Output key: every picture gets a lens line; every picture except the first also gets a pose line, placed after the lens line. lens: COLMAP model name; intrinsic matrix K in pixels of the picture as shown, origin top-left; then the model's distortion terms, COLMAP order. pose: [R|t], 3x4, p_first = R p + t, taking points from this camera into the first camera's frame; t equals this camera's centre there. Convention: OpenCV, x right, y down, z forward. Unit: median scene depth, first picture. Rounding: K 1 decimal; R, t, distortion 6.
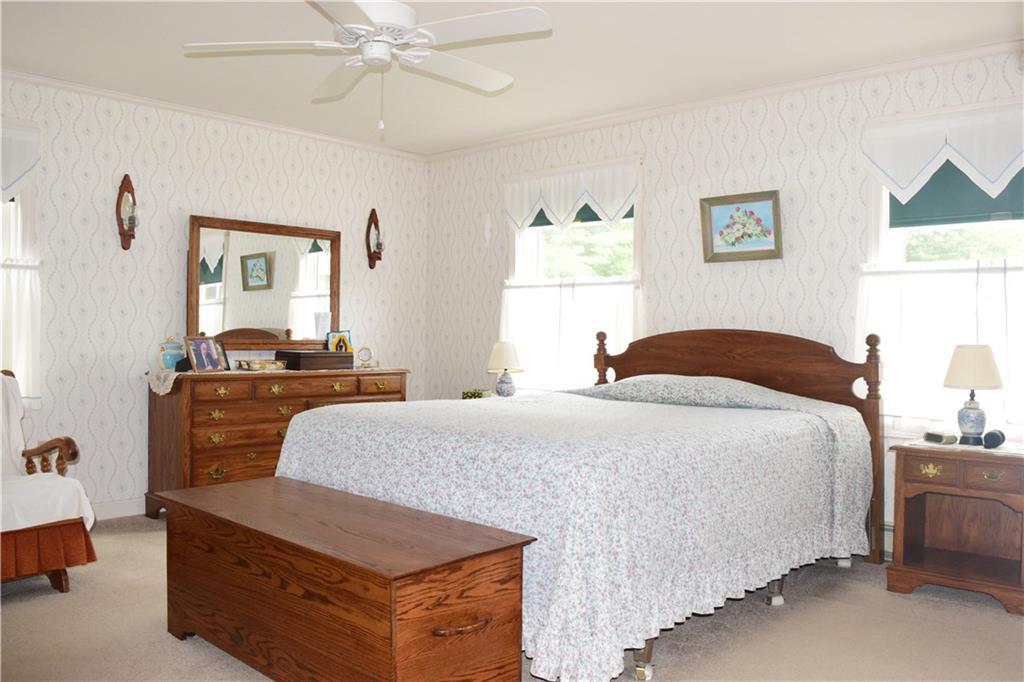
lens RADIAL K [[805.6, 0, 510.0], [0, 805.6, 338.8], [0, 0, 1]] dist [-0.082872, 0.006342]
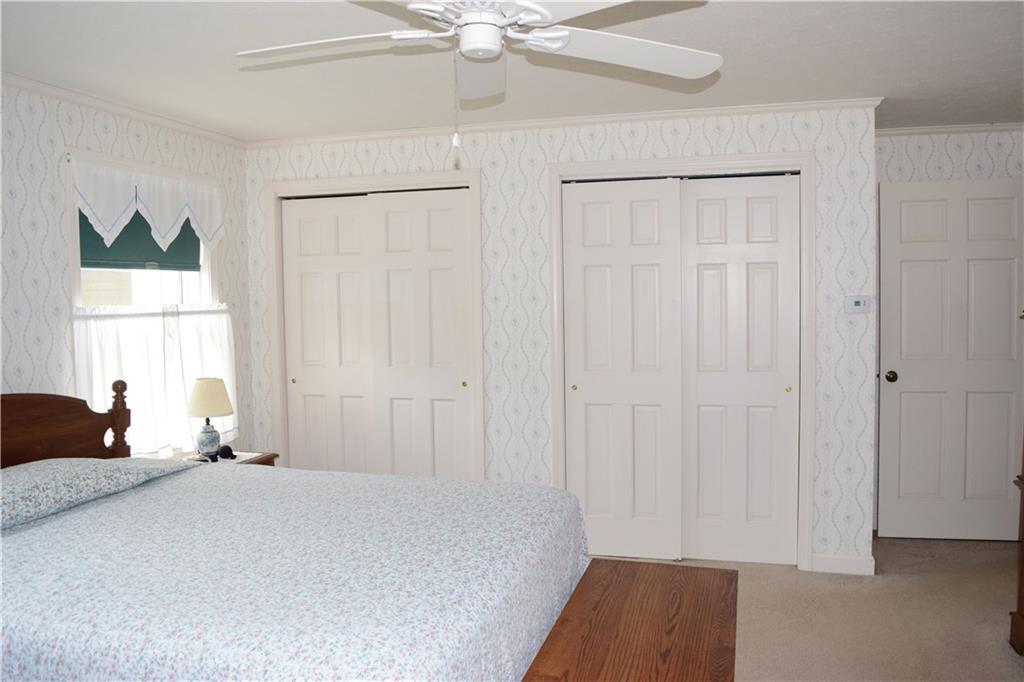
lens RADIAL K [[805.6, 0, 510.0], [0, 805.6, 338.8], [0, 0, 1]] dist [-0.082872, 0.006342]
pose [[-0.443901, -0.056233, 0.894310, -0.618881], [0.017402, 0.997300, 0.071347, -0.117352], [-0.895907, 0.047234, -0.441724, 0.992310]]
